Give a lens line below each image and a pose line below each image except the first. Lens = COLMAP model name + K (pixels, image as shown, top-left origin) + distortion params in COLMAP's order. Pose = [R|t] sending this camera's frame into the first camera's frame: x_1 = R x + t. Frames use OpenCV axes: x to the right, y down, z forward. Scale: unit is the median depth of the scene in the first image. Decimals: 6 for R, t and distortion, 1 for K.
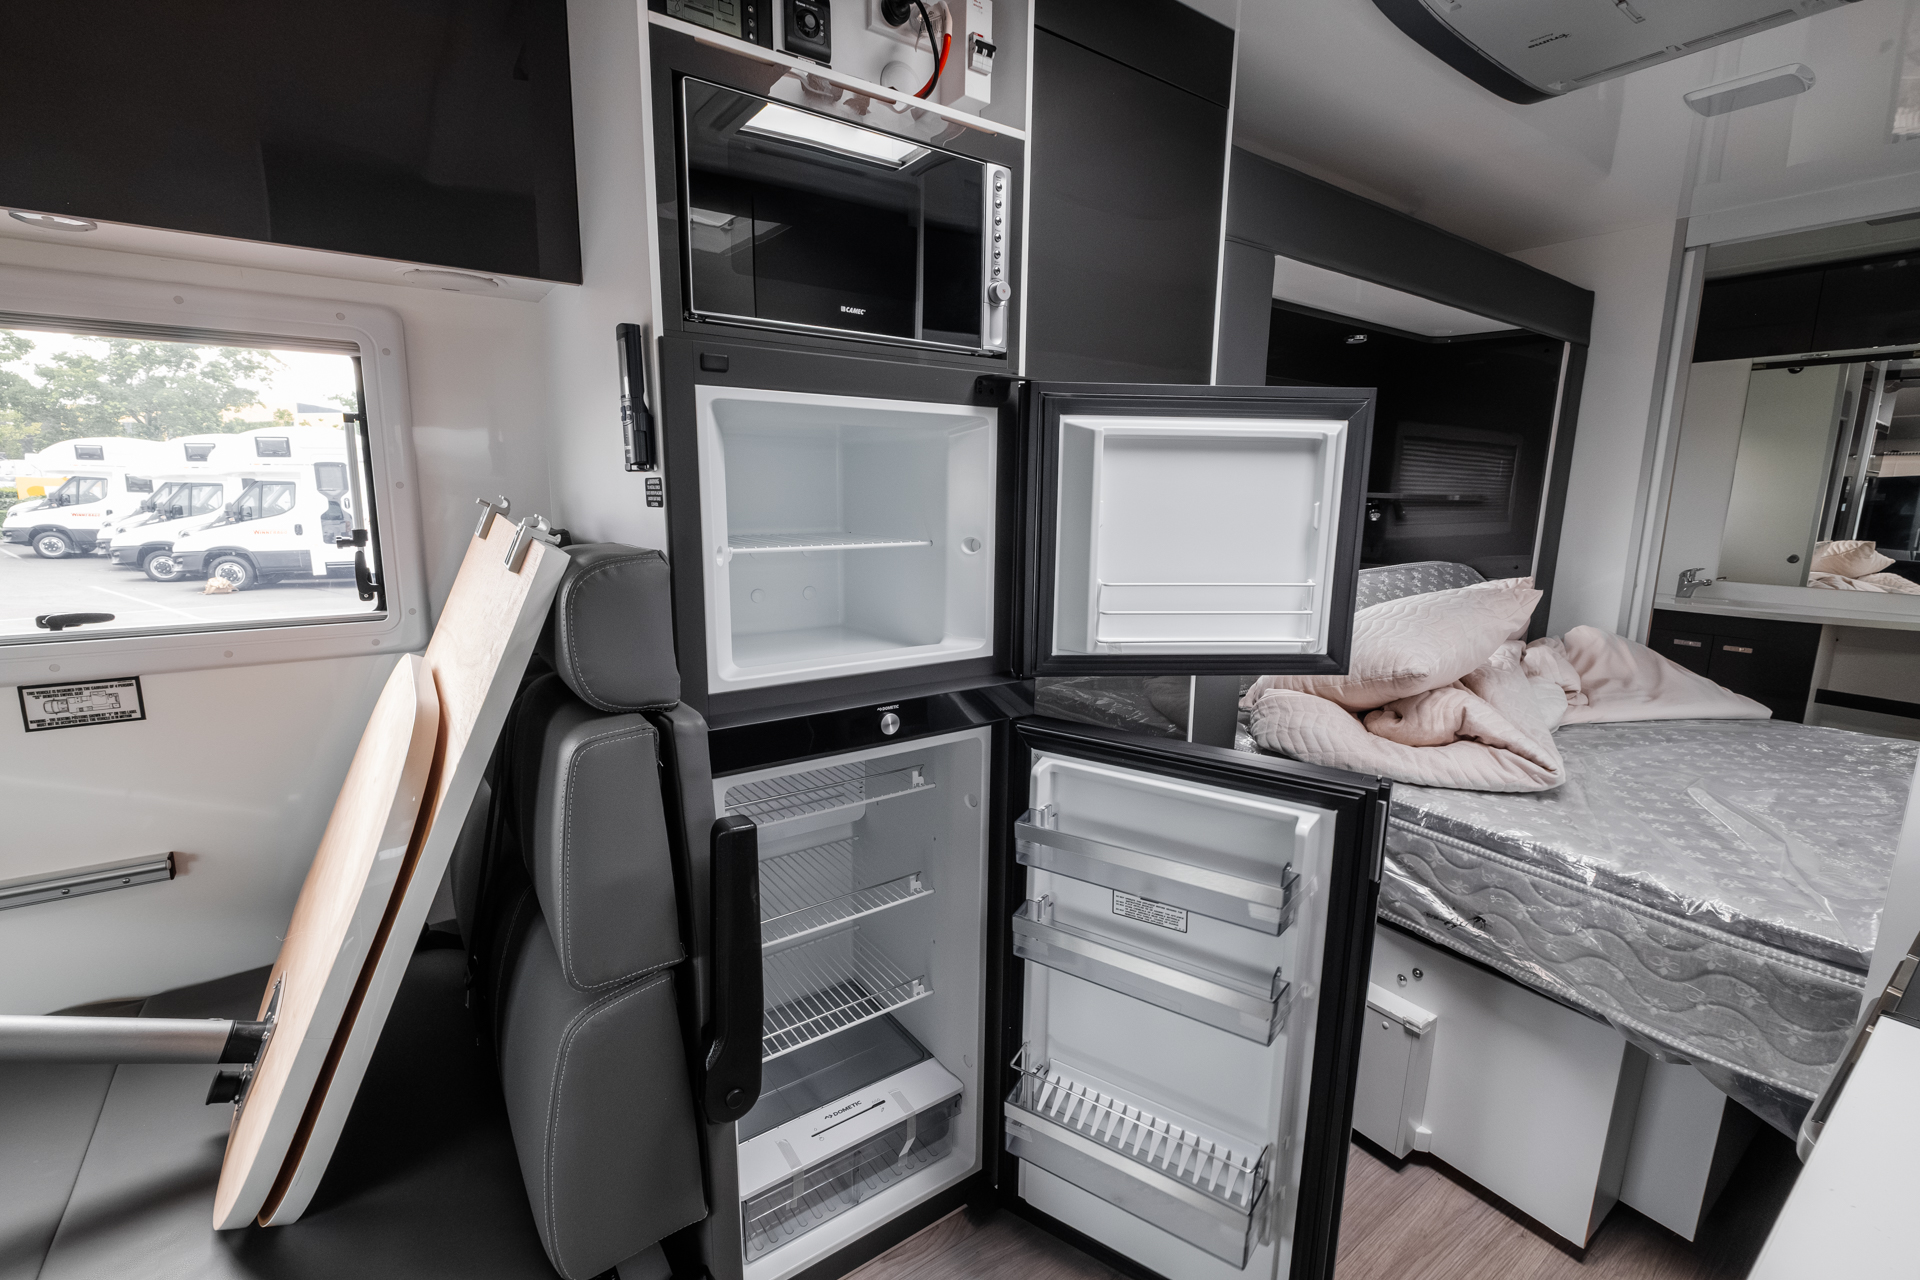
lens RADIAL K [[833.0, 0, 960.0], [0, 833.0, 640.0], [0, 0, 1]] dist [-0.003852, -0.000572]
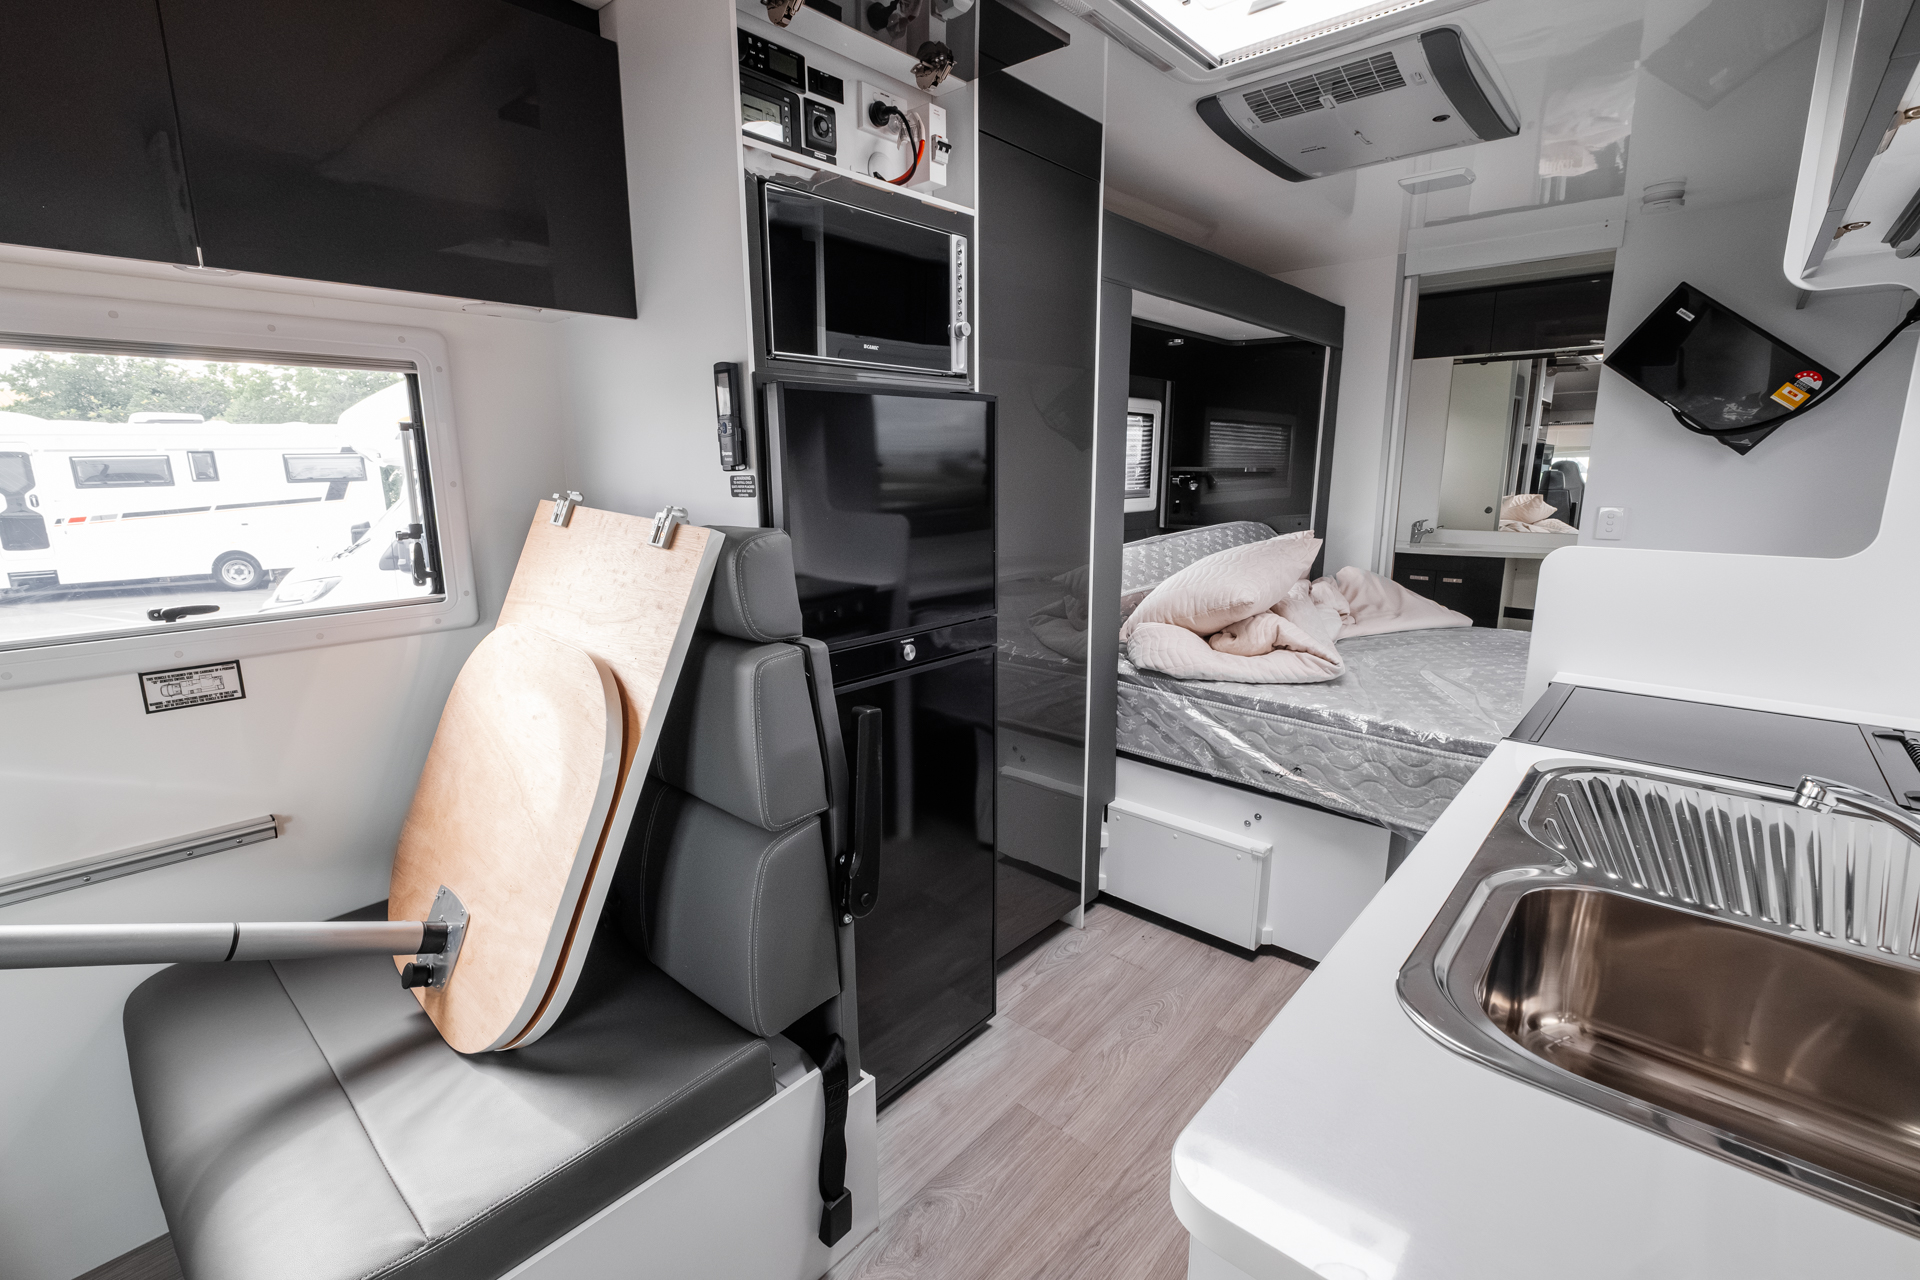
lens RADIAL K [[846.5, 0, 960.0], [0, 846.5, 640.0], [0, 0, 1]] dist [-0.000538, -0.000650]
pose [[0.974523, -0.065272, 0.214579, -0.233392], [0.059696, 0.997692, 0.032368, 0.031886], [-0.216197, -0.018733, 0.976170, -0.284576]]
